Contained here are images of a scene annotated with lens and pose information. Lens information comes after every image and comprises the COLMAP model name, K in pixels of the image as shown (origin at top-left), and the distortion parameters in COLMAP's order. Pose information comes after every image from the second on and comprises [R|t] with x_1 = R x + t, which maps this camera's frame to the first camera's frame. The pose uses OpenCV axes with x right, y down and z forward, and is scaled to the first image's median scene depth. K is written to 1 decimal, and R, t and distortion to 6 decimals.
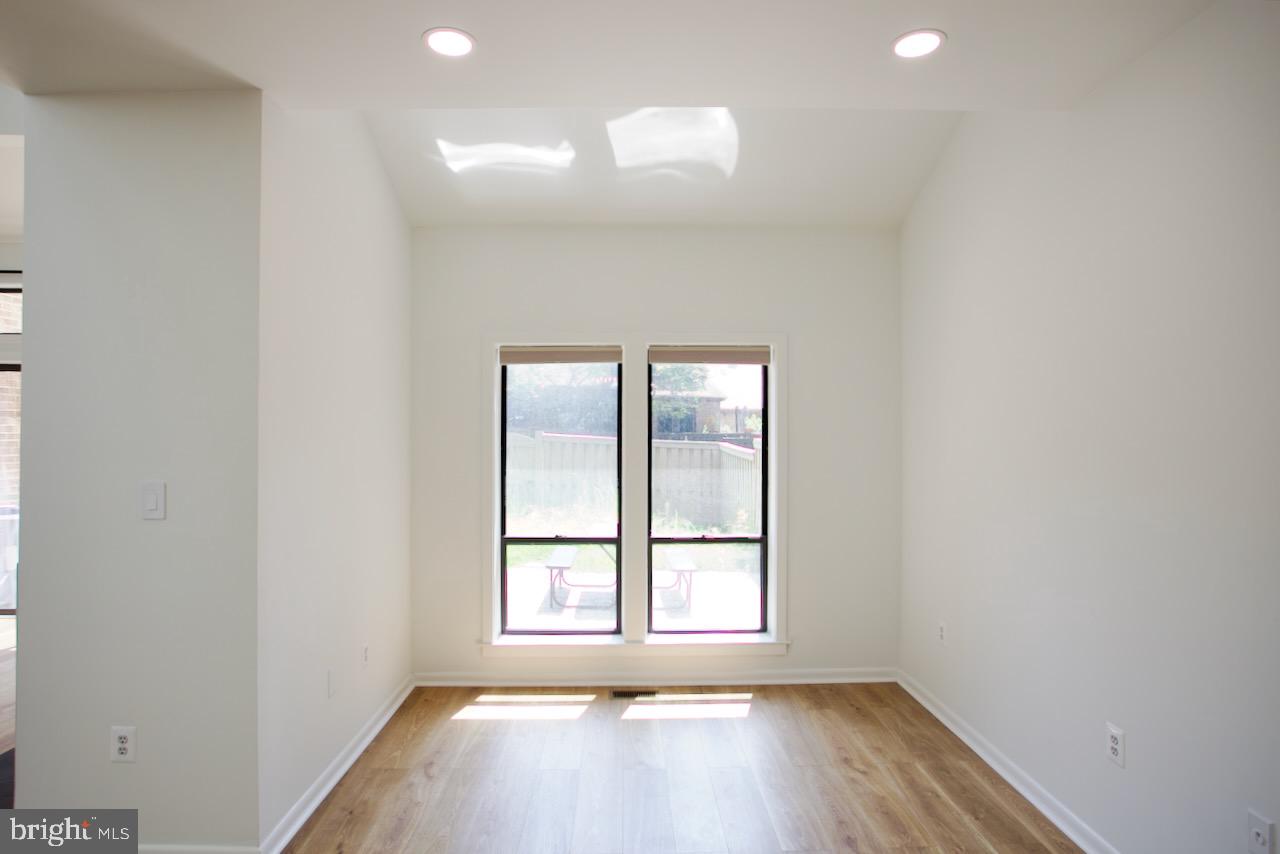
lens RADIAL K [[700.7, 0, 635.8], [0, 700.7, 425.7], [0, 0, 1]] dist [-0.063505, 0.039535]
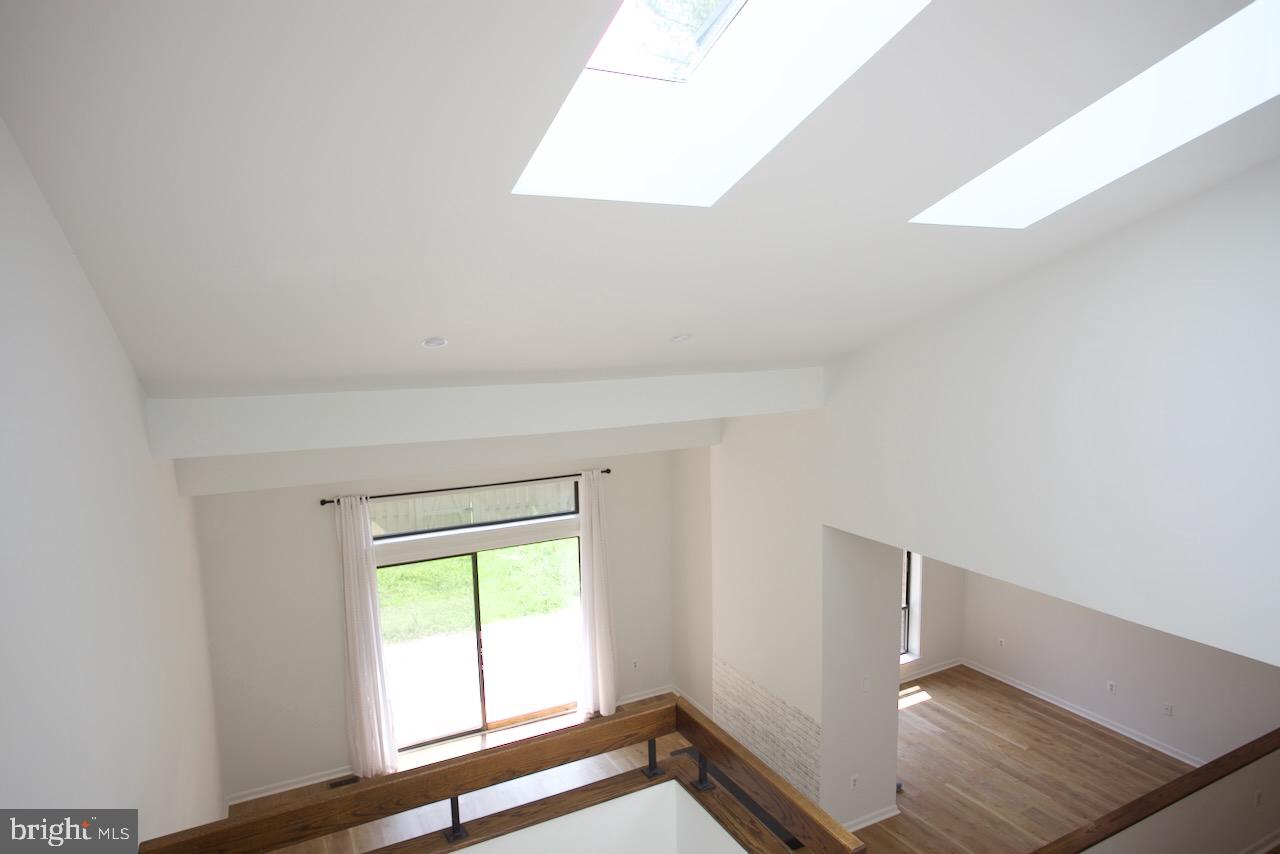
lens RADIAL K [[783.8, 0, 631.5], [0, 783.8, 426.7], [0, 0, 1]] dist [-0.064258, 0.054129]
pose [[0.899088, -0.081817, 0.430054, -1.574272], [0.025666, 0.990542, 0.134790, -0.725998], [-0.437014, -0.110150, 0.892684, -0.599035]]
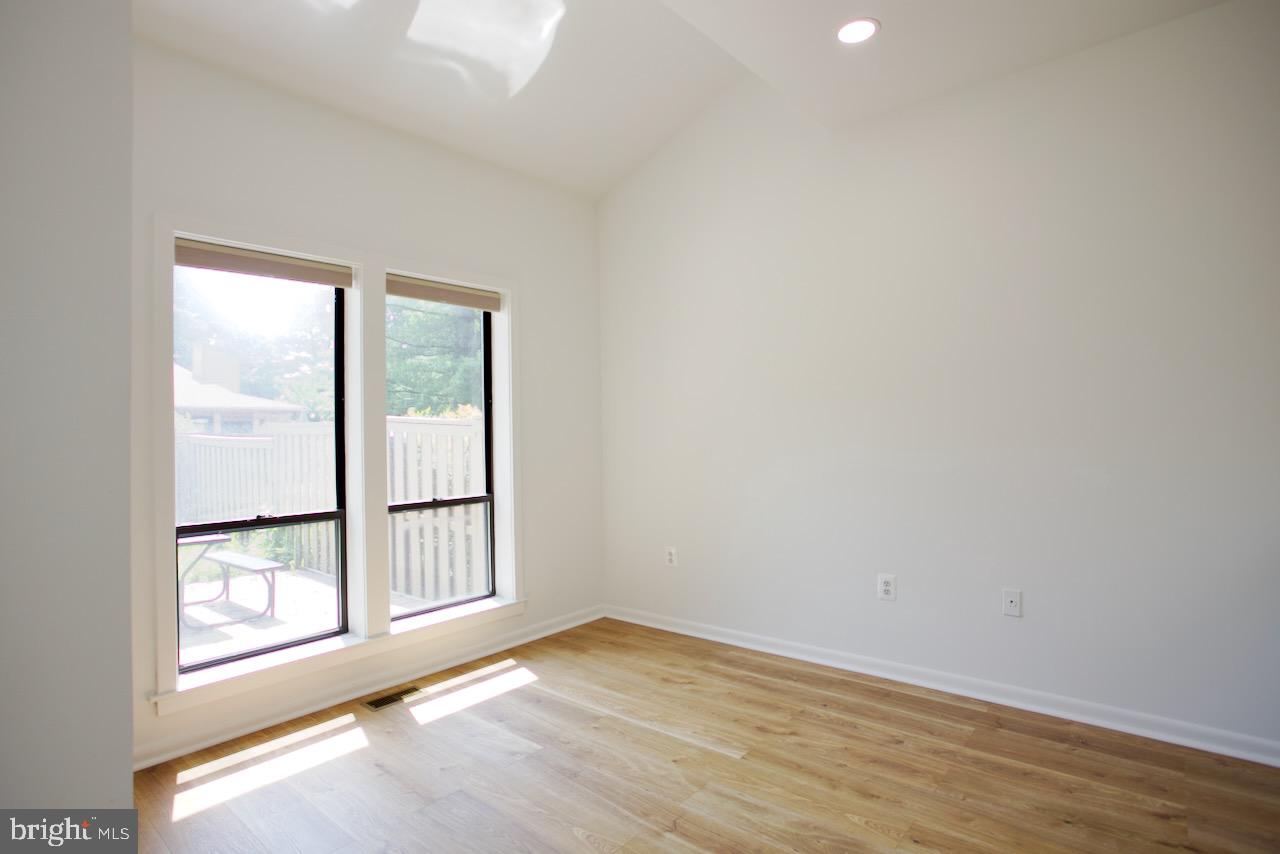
lens RADIAL K [[657.8, 0, 631.4], [0, 657.8, 424.4], [0, 0, 1]] dist [-0.087279, 0.059121]
pose [[0.666667, -0.008230, 0.745311, -0.392081], [0.013513, 0.999908, -0.001046, 0.077196], [-0.745234, 0.010768, 0.666717, 0.306983]]
